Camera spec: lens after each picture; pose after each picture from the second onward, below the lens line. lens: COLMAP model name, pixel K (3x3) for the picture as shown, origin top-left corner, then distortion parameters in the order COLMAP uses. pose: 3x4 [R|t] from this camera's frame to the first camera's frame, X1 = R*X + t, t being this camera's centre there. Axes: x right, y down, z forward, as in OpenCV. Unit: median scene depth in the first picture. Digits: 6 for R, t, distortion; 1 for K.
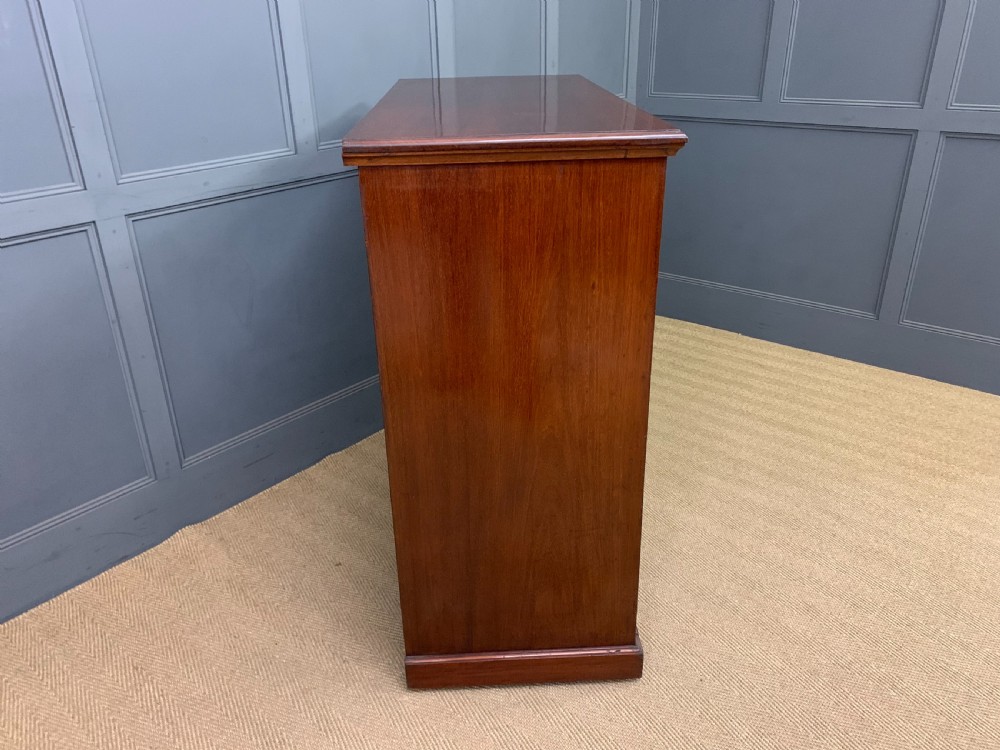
lens RADIAL K [[772.5, 0, 497.1], [0, 772.5, 374.5], [0, 0, 1]] dist [0.033915, -0.016455]
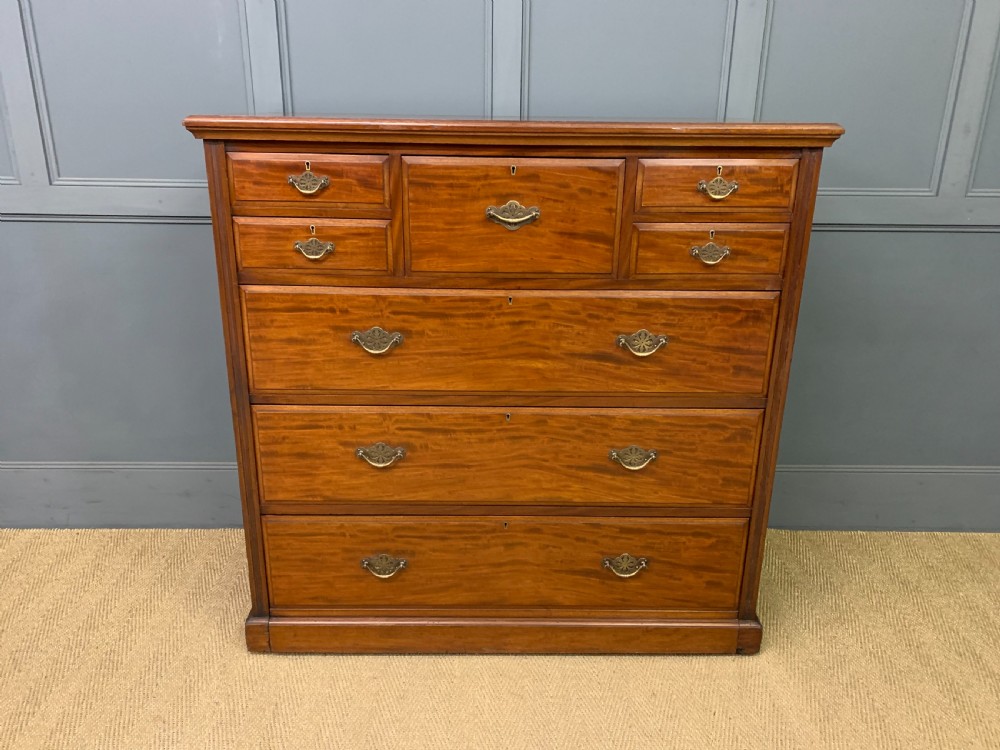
lens RADIAL K [[772.5, 0, 498.0], [0, 772.5, 372.8], [0, 0, 1]] dist [0.033915, -0.016455]
pose [[0.664059, 0.271480, -0.696652, 0.528803], [-0.349264, 0.936477, 0.032015, -0.142808], [0.661090, 0.222056, 0.716695, 0.488514]]
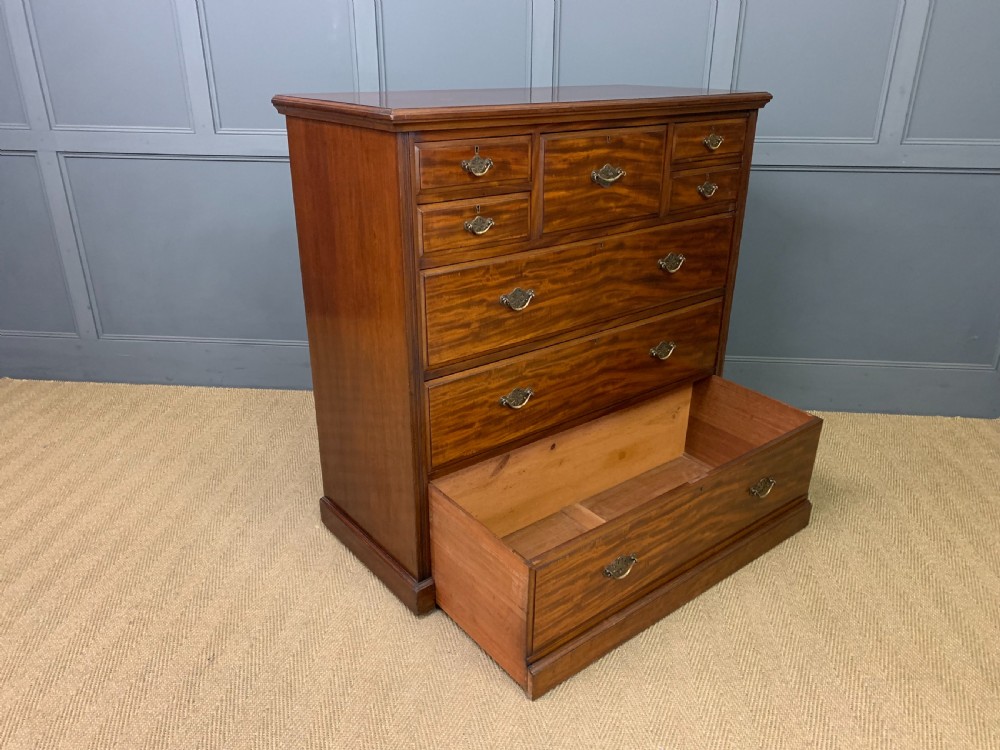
lens RADIAL K [[772.5, 0, 501.8], [0, 772.5, 380.3], [0, 0, 1]] dist [0.033915, -0.016455]
pose [[0.588337, 0.344960, -0.731343, 0.890062], [-0.367902, 0.919598, 0.137793, -0.107476], [0.720075, 0.187993, 0.667945, 0.277101]]
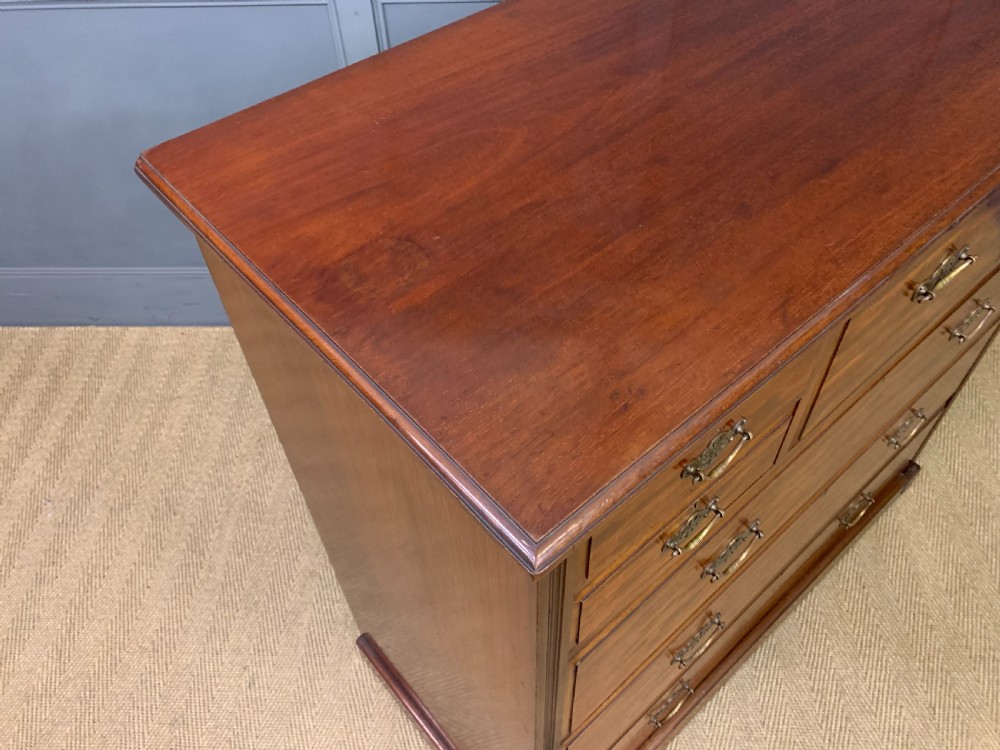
lens RADIAL K [[772.5, 0, 490.7], [0, 772.5, 368.0], [0, 0, 1]] dist [0.033915, -0.016455]
pose [[0.621646, 0.591702, -0.513268, 0.235784], [-0.318453, 0.789582, 0.524545, -0.375732], [0.715642, -0.162630, 0.679270, 0.506710]]
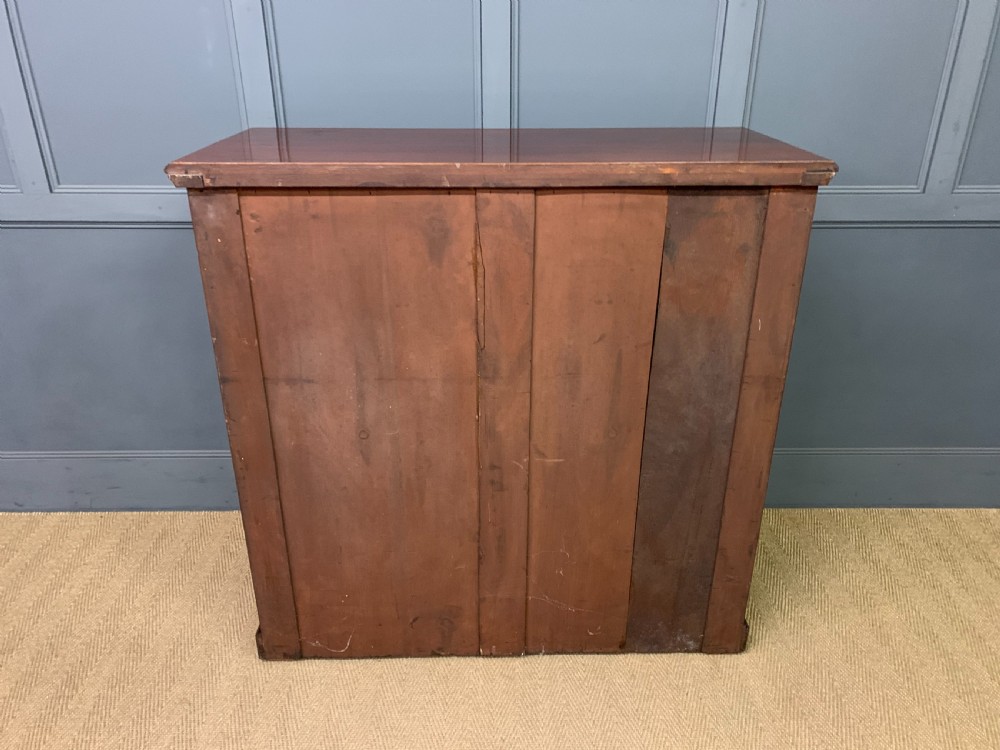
lens RADIAL K [[772.5, 0, 505.4], [0, 772.5, 384.6], [0, 0, 1]] dist [0.033915, -0.016455]
pose [[0.660303, 0.342785, -0.668205, 0.548742], [-0.340797, 0.929635, 0.140130, -0.258147], [0.669221, 0.135194, 0.730661, 0.454986]]
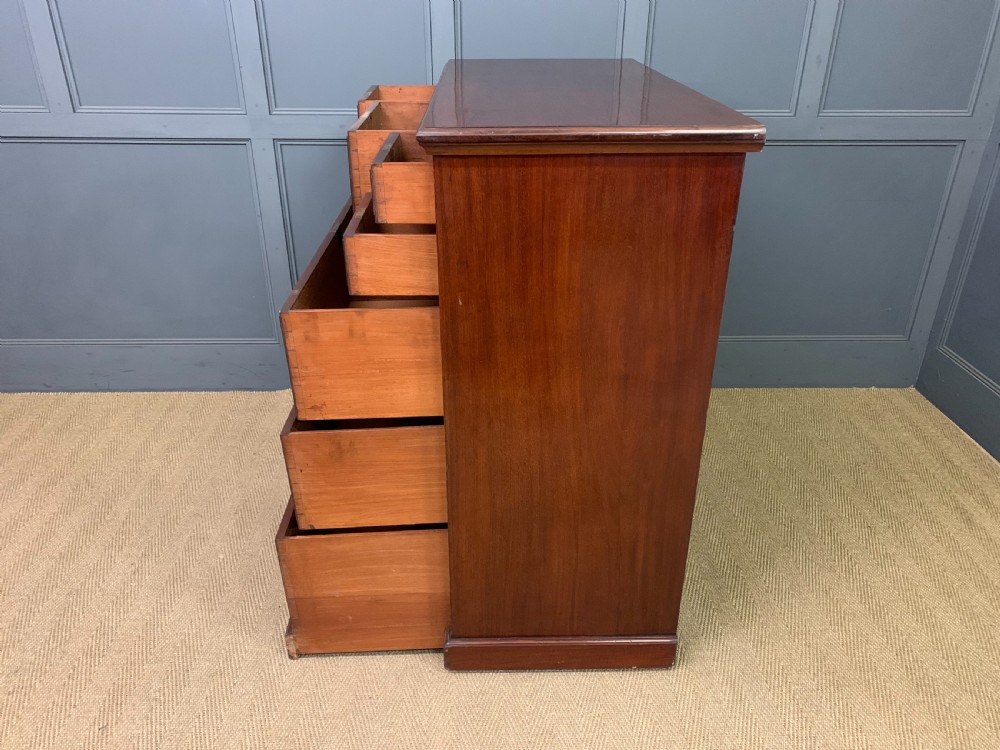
lens RADIAL K [[772.5, 0, 499.5], [0, 772.5, 382.8], [0, 0, 1]] dist [0.033915, -0.016455]
pose [[0.671665, 0.368193, -0.642884, 0.807947], [-0.340829, 0.924046, 0.173133, -0.188083], [0.657801, 0.102827, 0.746140, 0.324684]]
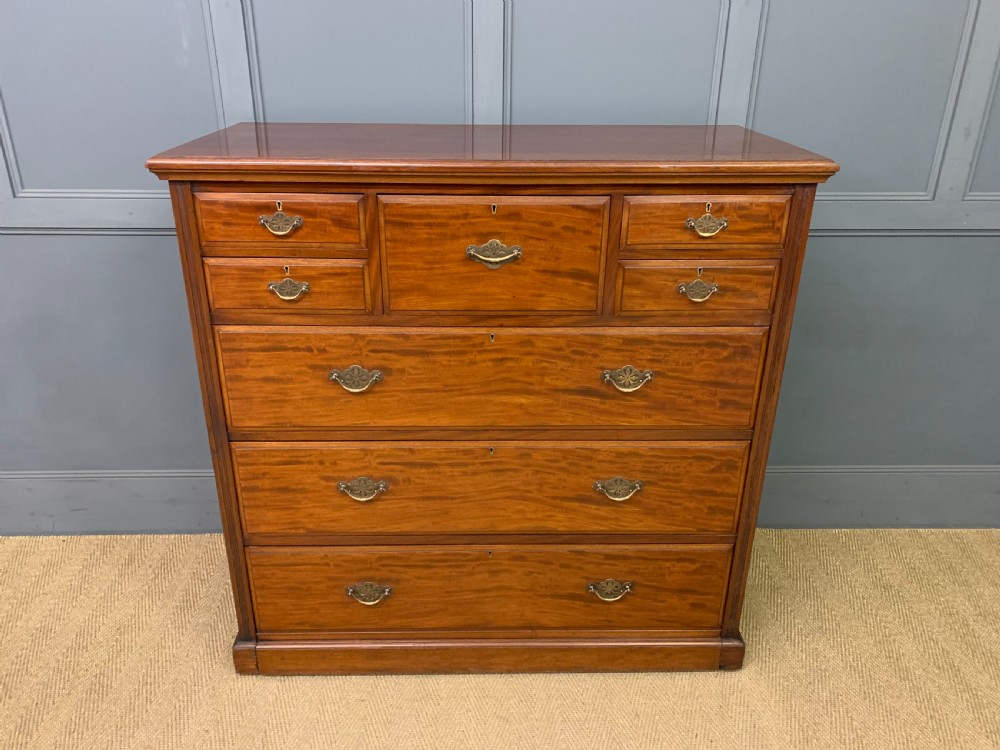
lens RADIAL K [[772.5, 0, 491.8], [0, 772.5, 370.5], [0, 0, 1]] dist [0.033915, -0.016455]
pose [[0.670146, 0.322258, -0.668621, 0.488235], [-0.342005, 0.933567, 0.107170, -0.250142], [0.658739, 0.156852, 0.735840, 0.485240]]
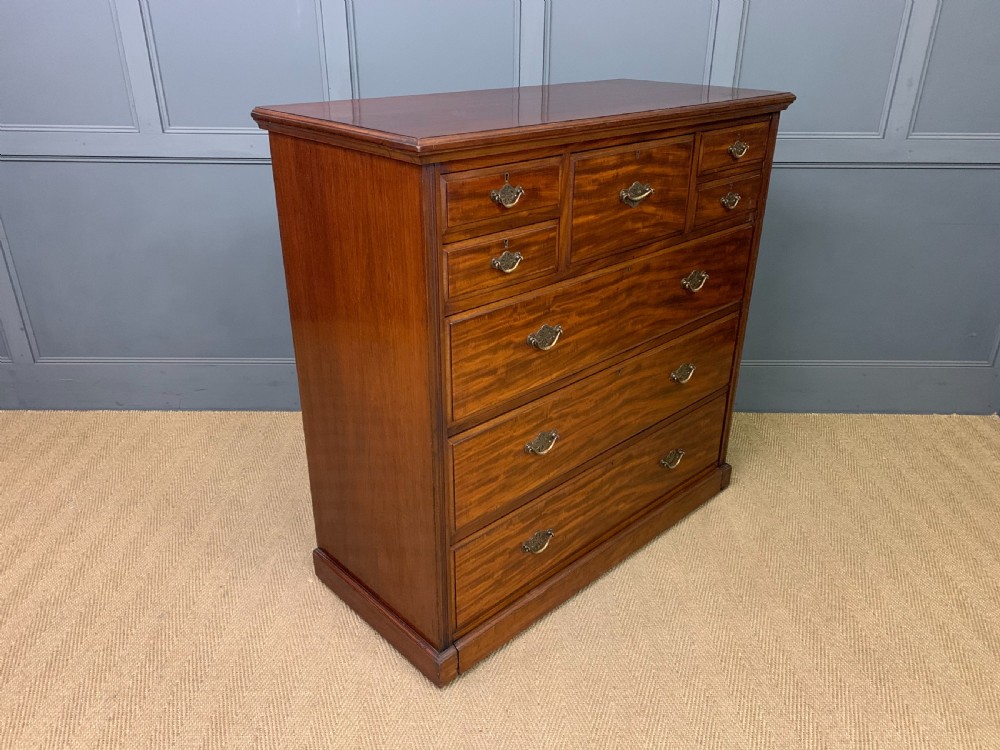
lens RADIAL K [[772.5, 0, 504.6], [0, 772.5, 378.4], [0, 0, 1]] dist [0.033915, -0.016455]
pose [[0.658994, 0.351729, -0.664841, 0.717466], [-0.347734, 0.926258, 0.145353, -0.142993], [0.666939, 0.135401, 0.732707, 0.262393]]
